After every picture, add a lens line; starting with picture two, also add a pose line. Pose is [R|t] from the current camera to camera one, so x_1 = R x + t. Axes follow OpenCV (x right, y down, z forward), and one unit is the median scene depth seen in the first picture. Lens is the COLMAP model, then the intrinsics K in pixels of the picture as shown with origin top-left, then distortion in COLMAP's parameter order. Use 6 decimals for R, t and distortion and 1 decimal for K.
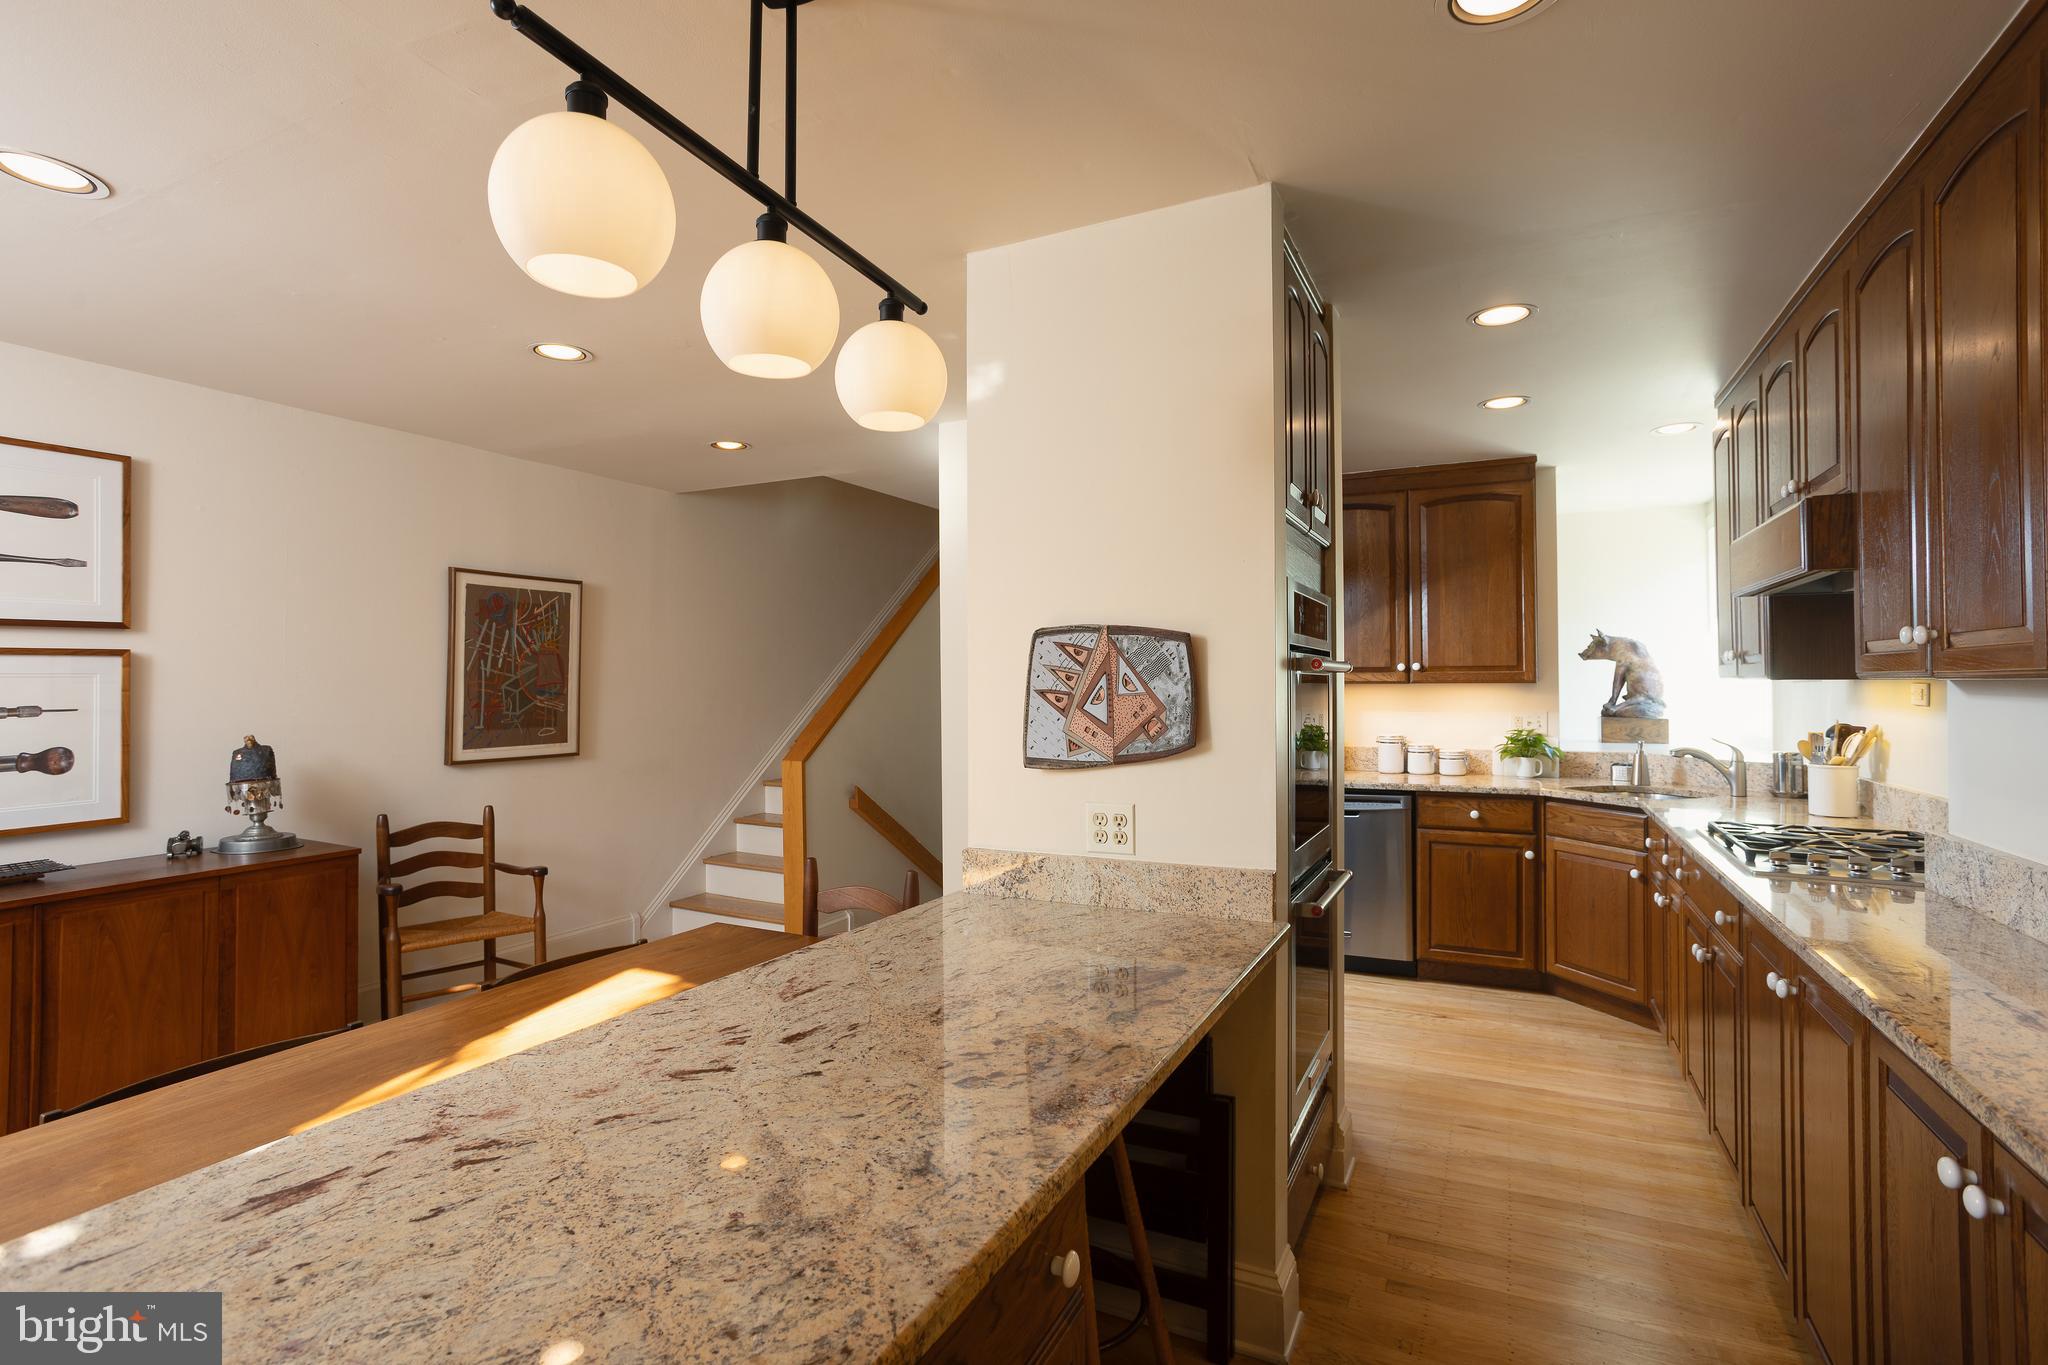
lens RADIAL K [[993.1, 0, 1012.9], [0, 993.1, 689.5], [0, 0, 1]] dist [-0.028008, 0.000049]
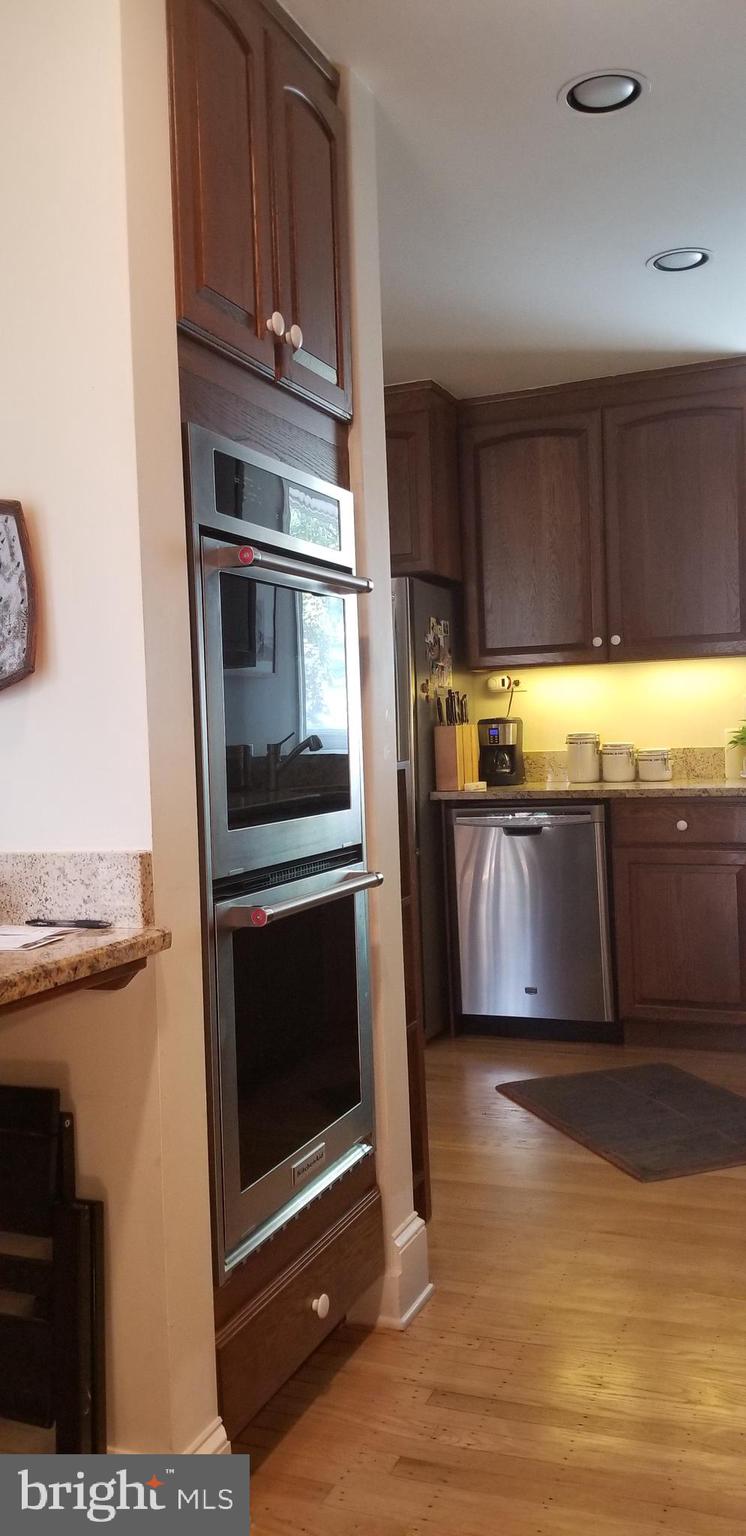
lens RADIAL K [[1233.2, 0, 366.9], [0, 1233.2, 755.0], [0, 0, 1]] dist [0.077138, -0.070981]
pose [[0.995349, -0.031754, 0.090946, 0.245052], [0.029750, 0.999286, 0.023309, 0.074669], [-0.091621, -0.020495, 0.995583, 0.113465]]
